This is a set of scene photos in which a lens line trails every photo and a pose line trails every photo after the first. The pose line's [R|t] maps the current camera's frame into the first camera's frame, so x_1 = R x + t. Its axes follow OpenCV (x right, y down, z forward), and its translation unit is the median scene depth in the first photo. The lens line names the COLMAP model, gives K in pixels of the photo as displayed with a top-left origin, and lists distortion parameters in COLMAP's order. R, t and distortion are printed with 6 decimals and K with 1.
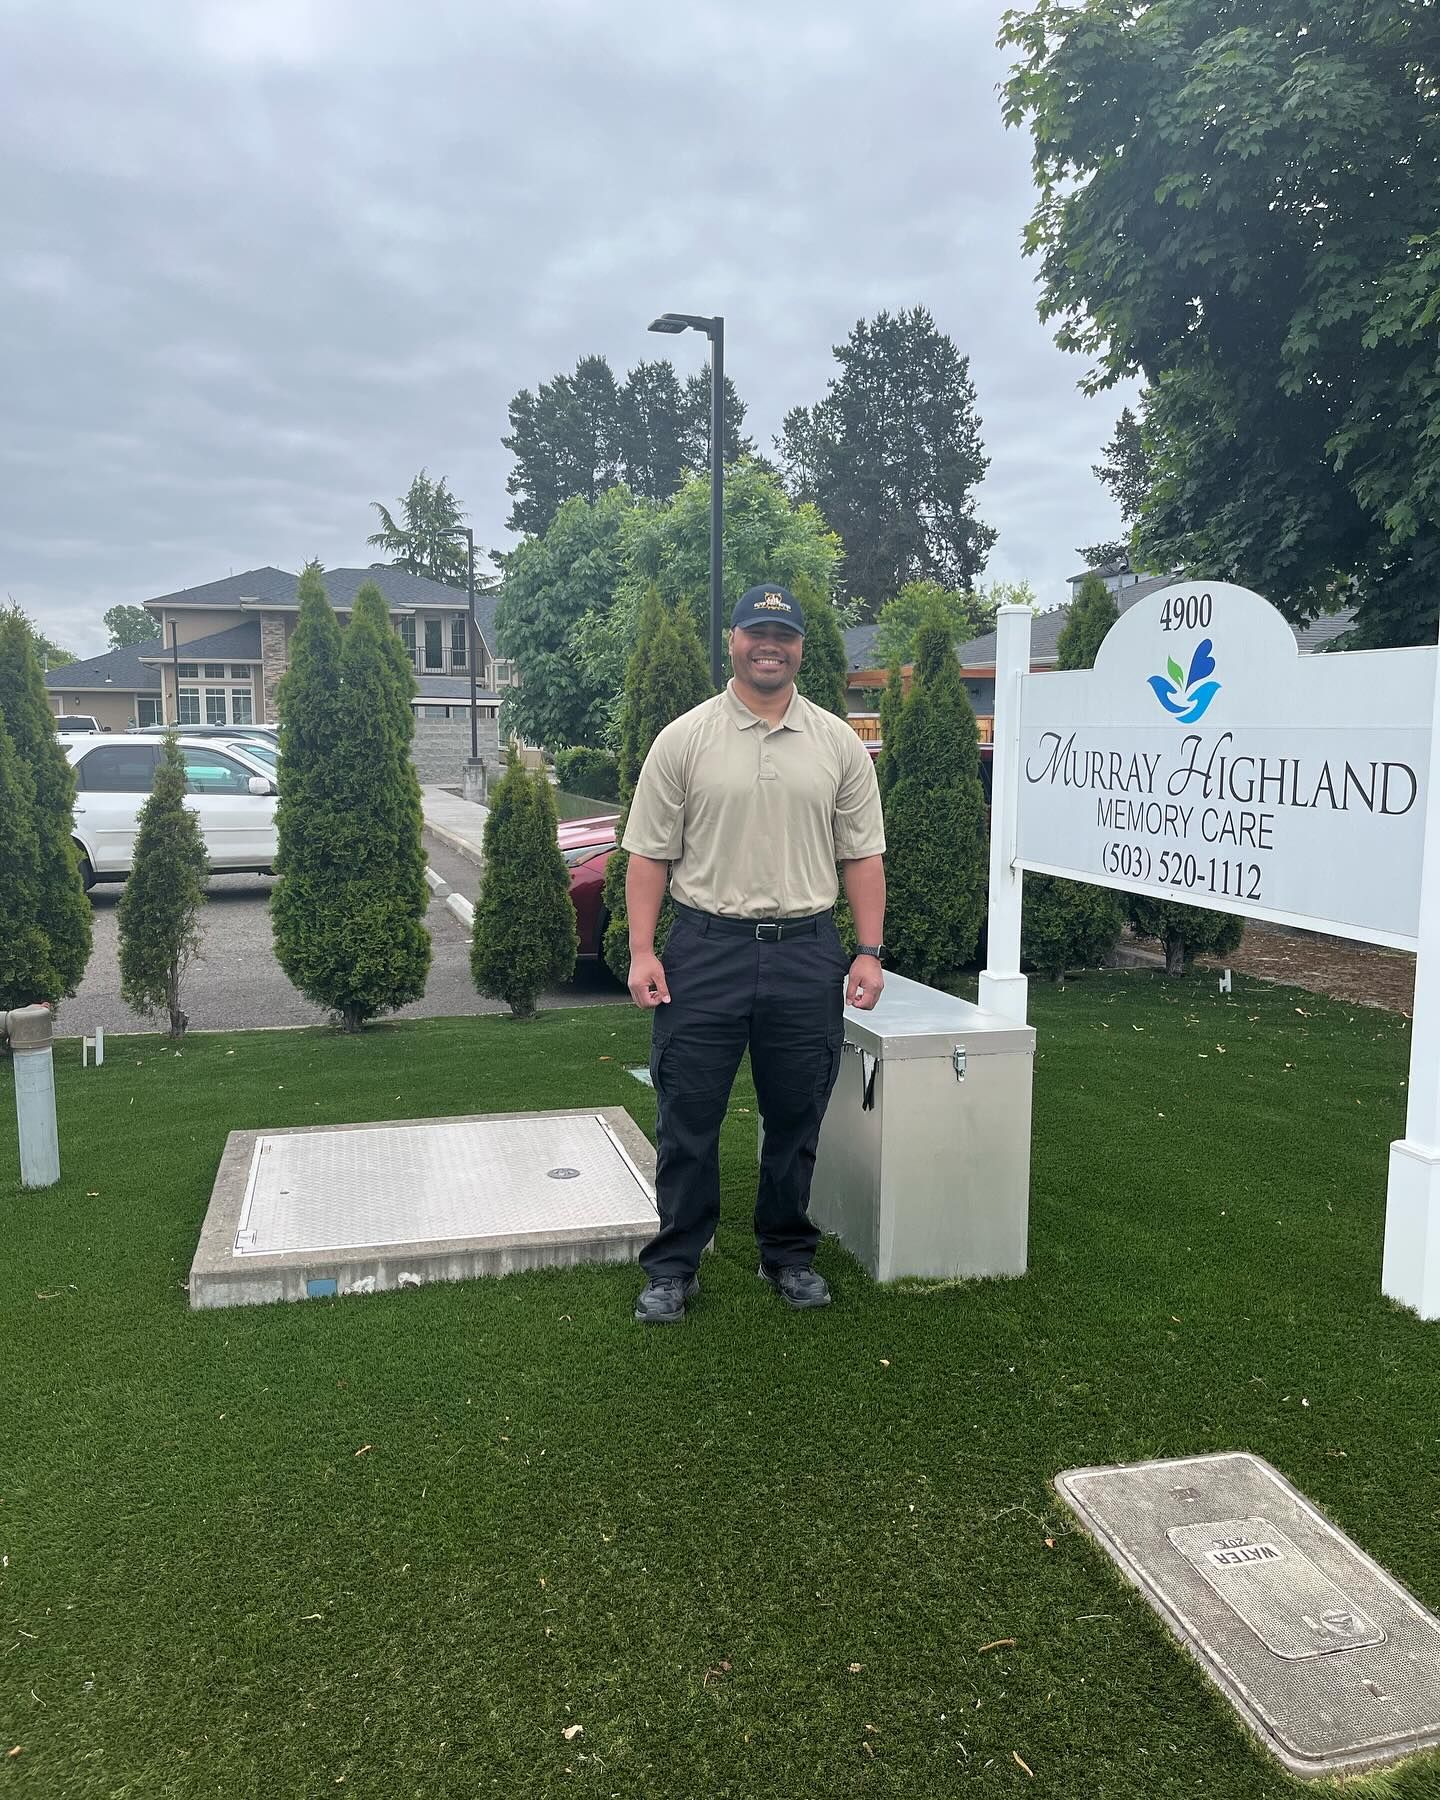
lens RADIAL K [[1353.2, 0, 716.8], [0, 1353.2, 941.2], [0, 0, 1]] dist [0.028885, -0.000820]
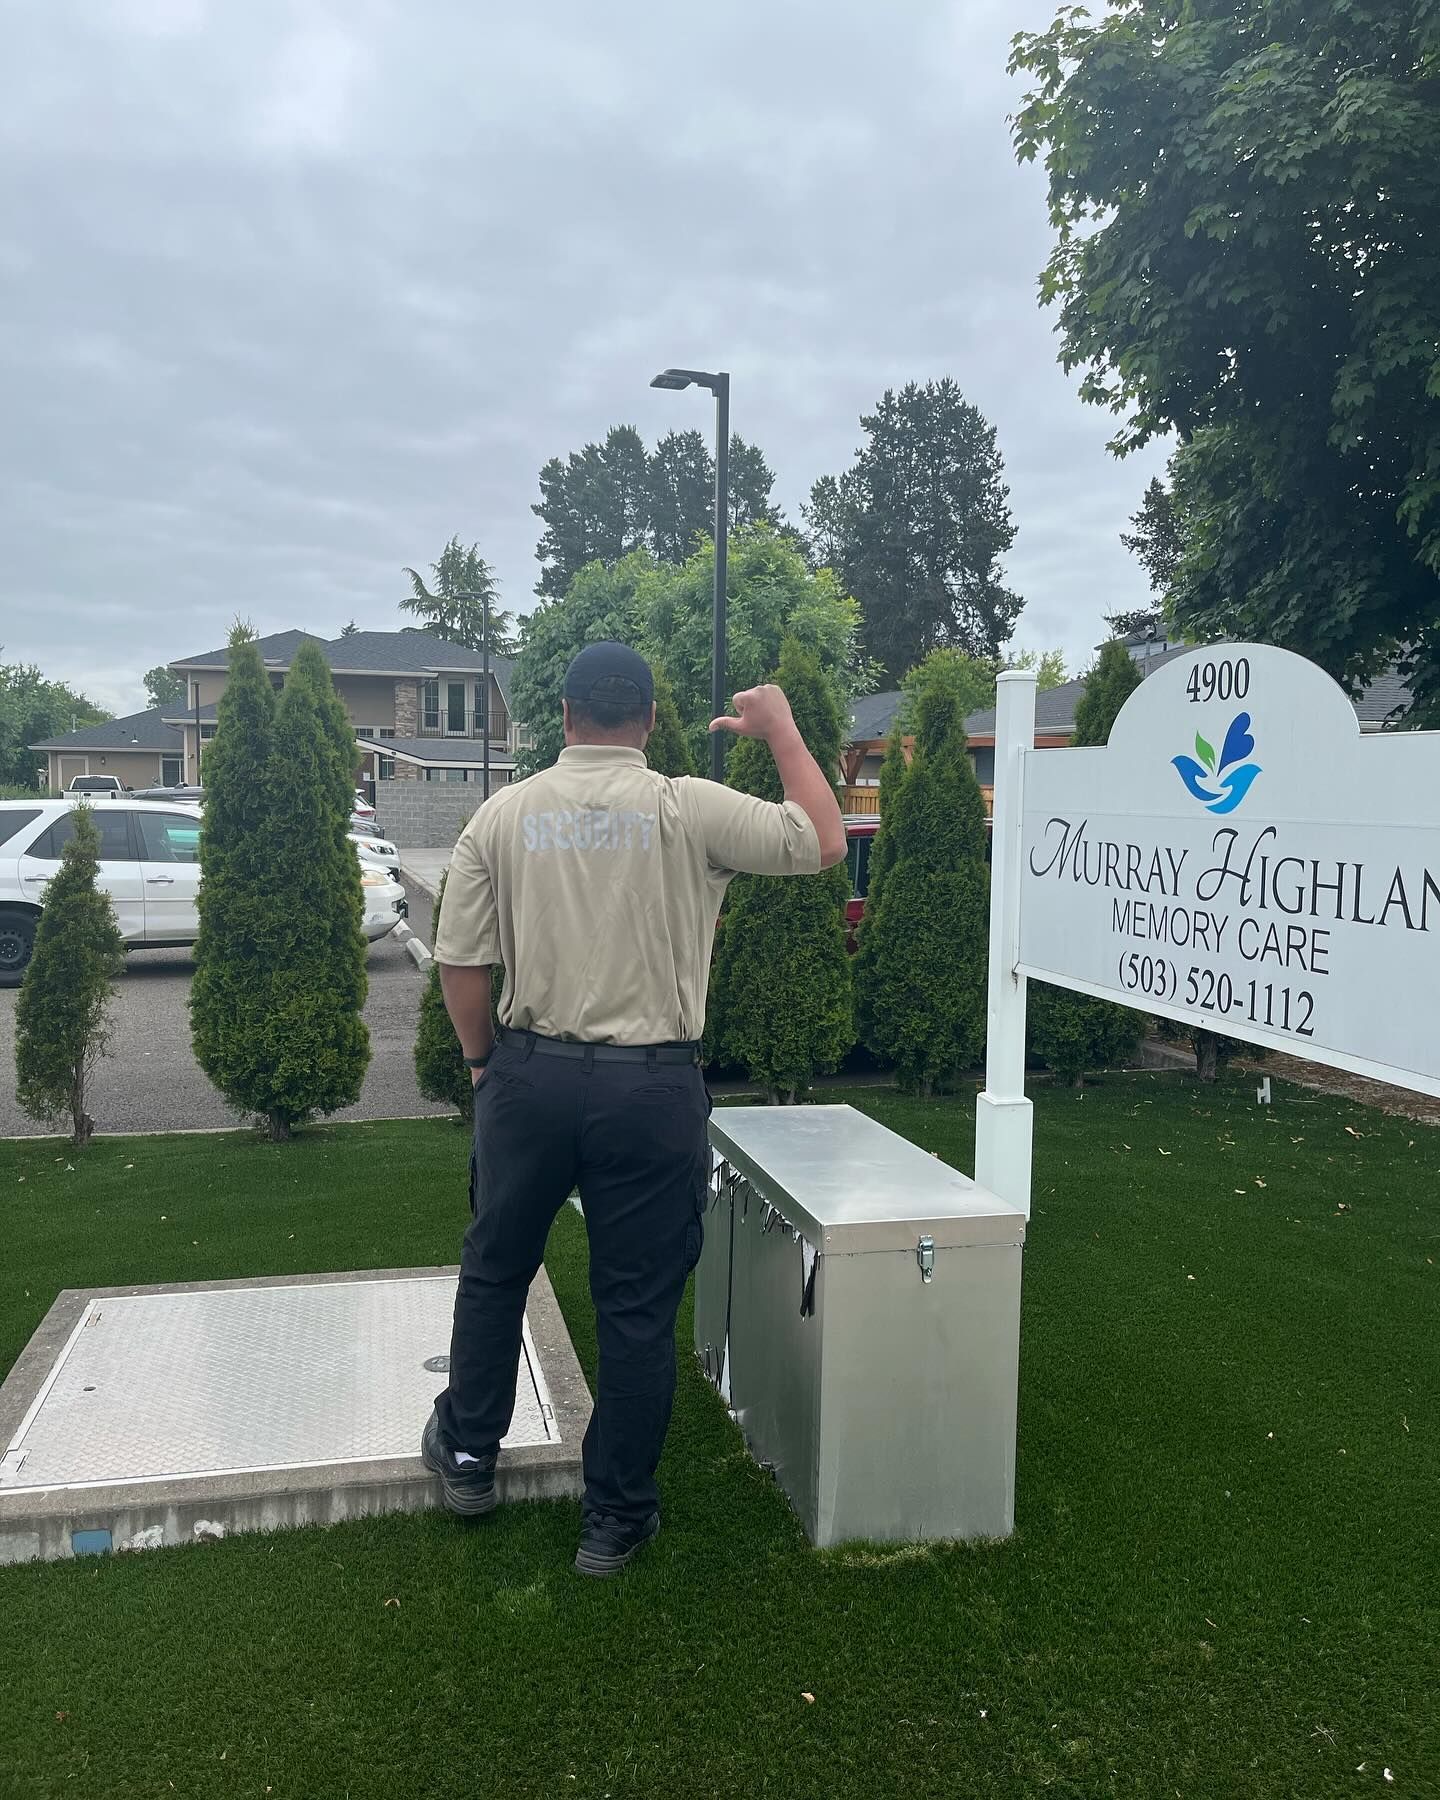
lens RADIAL K [[1353.2, 0, 716.8], [0, 1353.2, 941.2], [0, 0, 1]] dist [0.028885, -0.000820]
pose [[0.999718, 0.011182, -0.020926, 0.033766], [-0.012128, 0.998884, -0.045647, -0.023795], [0.020392, 0.045888, 0.998738, 0.099280]]
